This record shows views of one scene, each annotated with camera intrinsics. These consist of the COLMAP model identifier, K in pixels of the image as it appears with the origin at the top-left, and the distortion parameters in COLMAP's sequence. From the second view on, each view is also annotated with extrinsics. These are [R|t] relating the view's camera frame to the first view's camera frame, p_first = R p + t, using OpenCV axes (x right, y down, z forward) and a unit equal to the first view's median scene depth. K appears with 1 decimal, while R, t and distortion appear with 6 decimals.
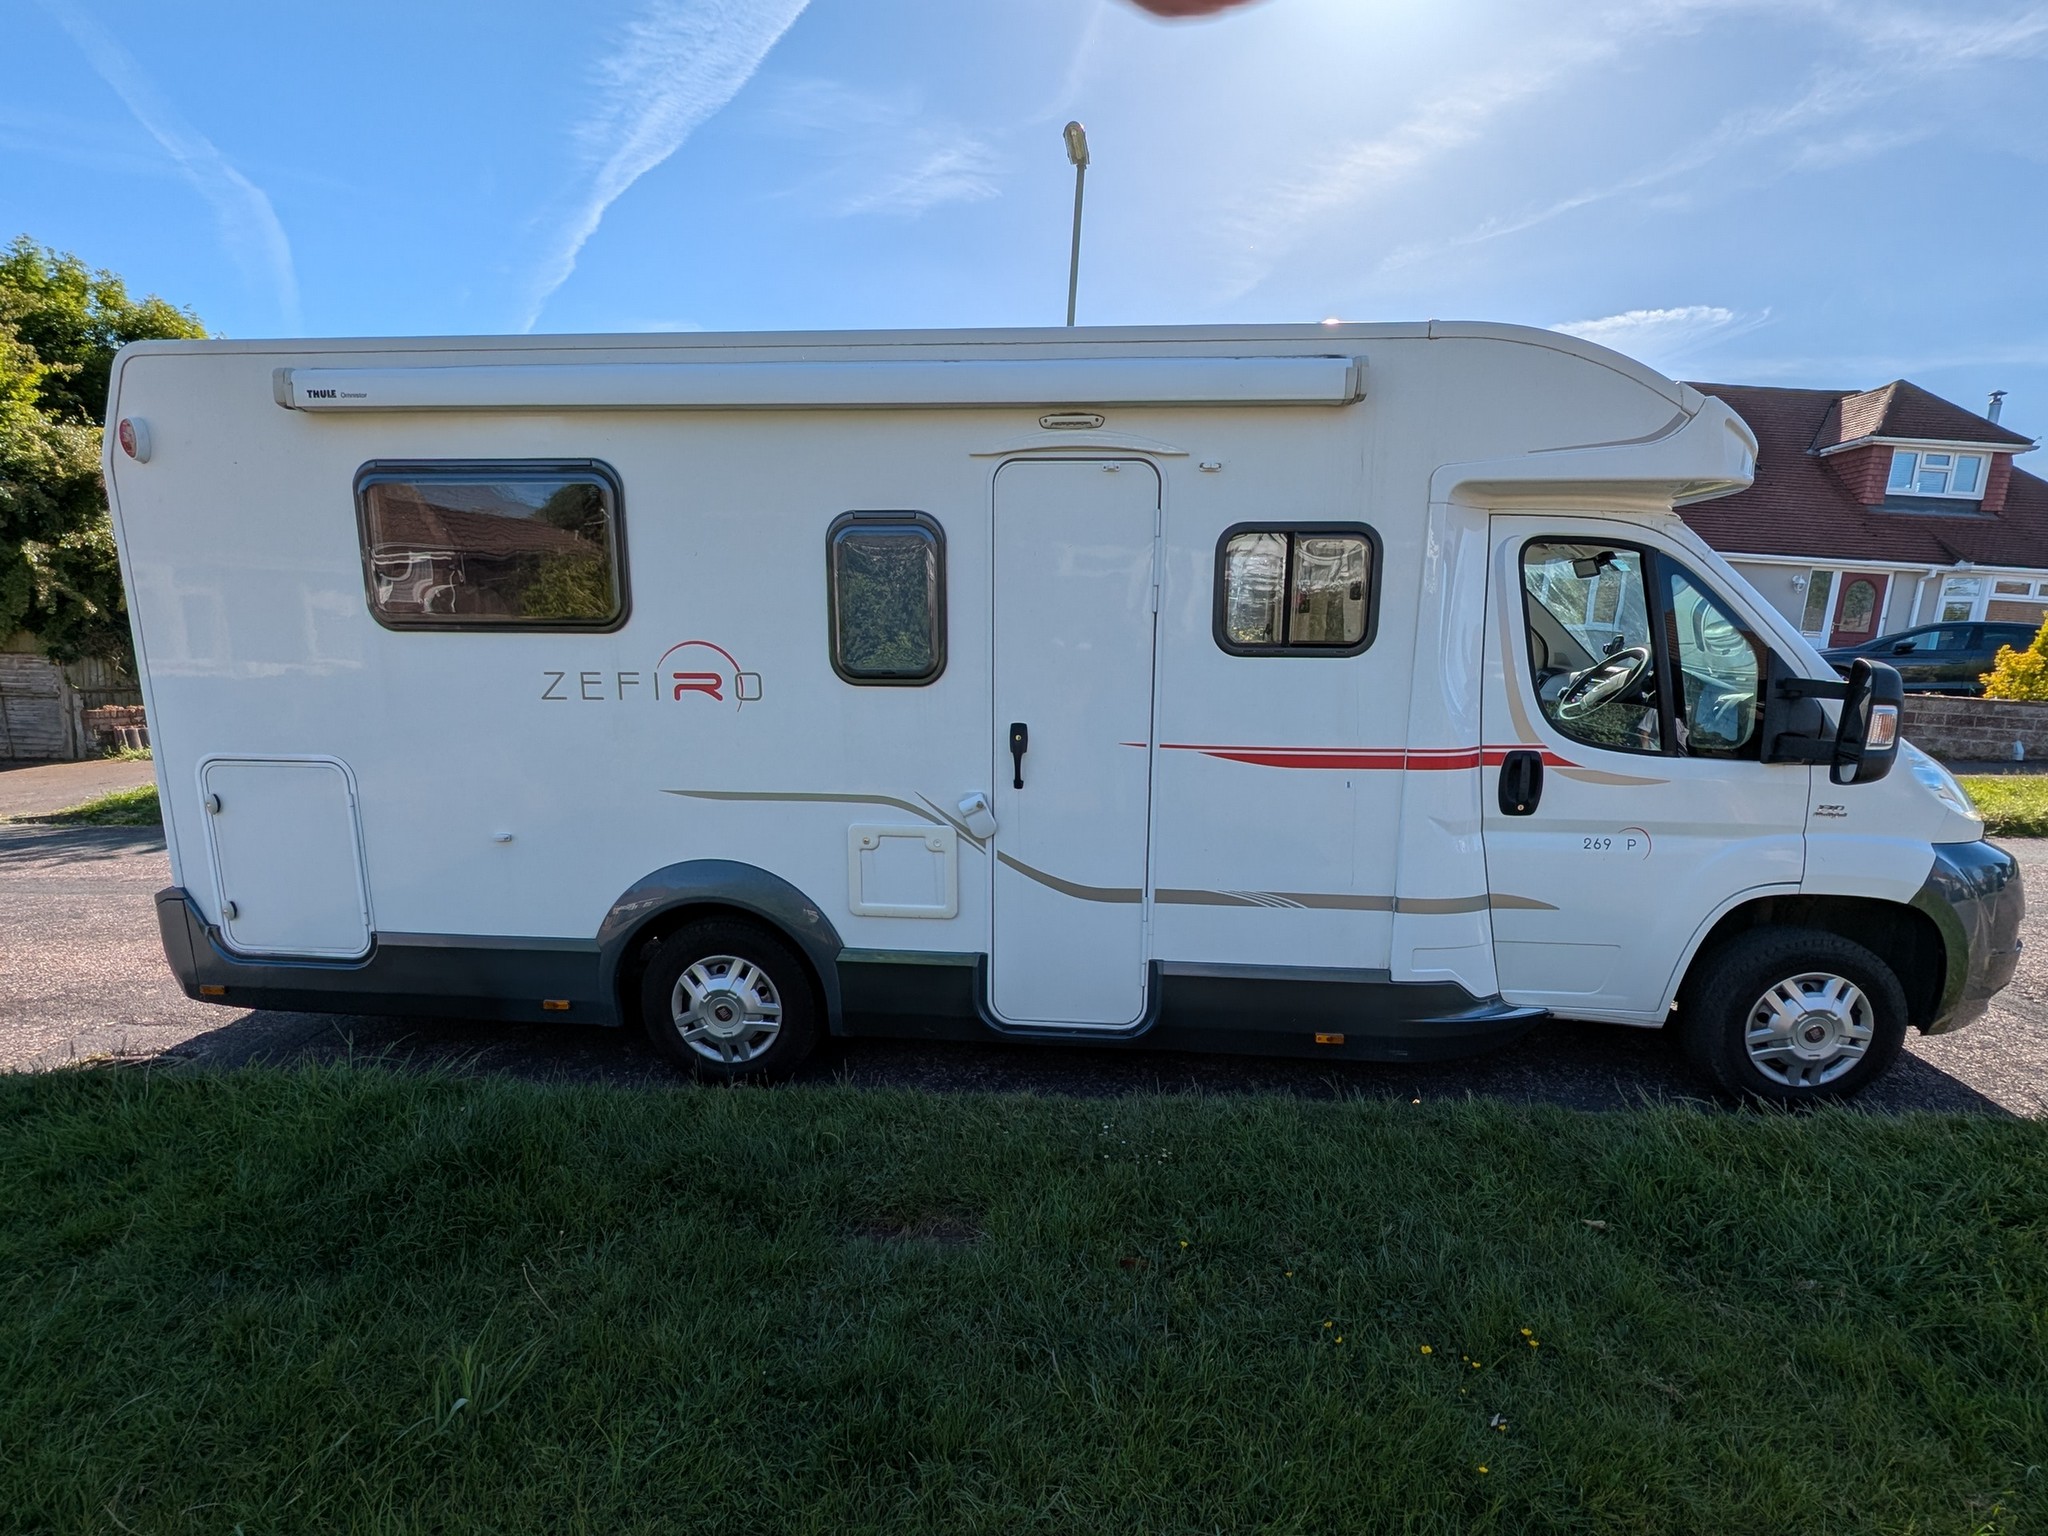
lens RADIAL K [[849.9, 0, 1030.3], [0, 849.9, 768.7], [0, 0, 1]] dist [0.002712, -0.001094]
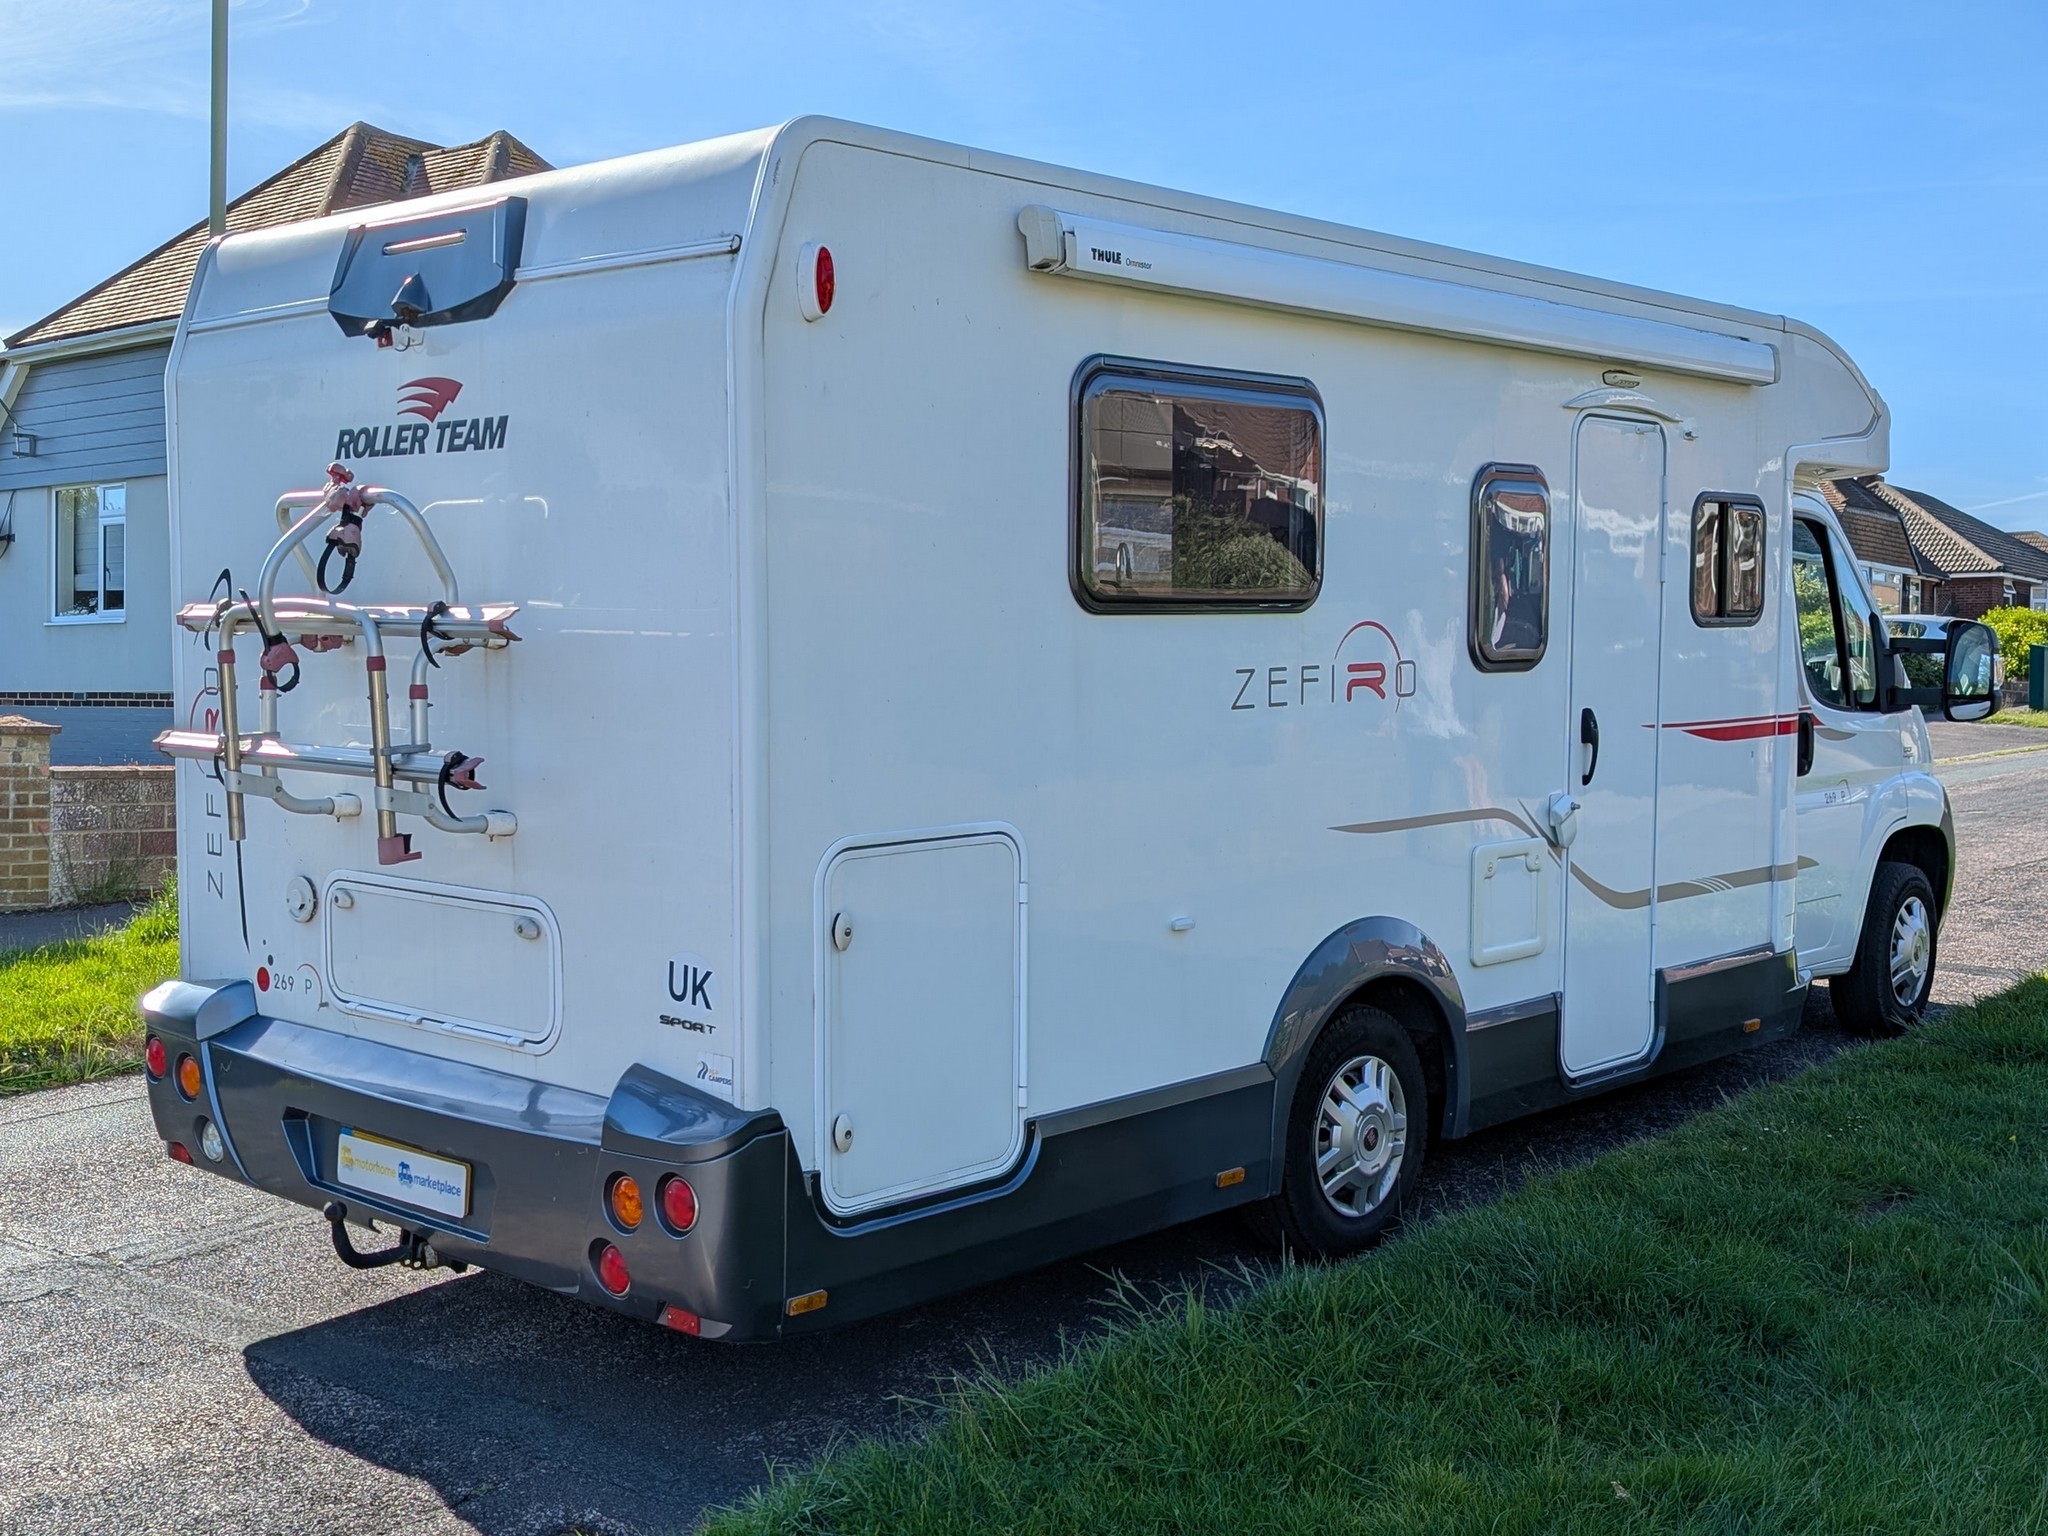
lens RADIAL K [[1848.5, 0, 1024.0], [0, 1848.5, 768.0], [0, 0, 1]] dist [-0.012094, -0.013211]
pose [[0.705792, -0.072984, 0.704650, -1.671666], [0.133890, 0.990495, -0.031516, -0.010687], [-0.695652, 0.116589, 0.708855, 0.069070]]
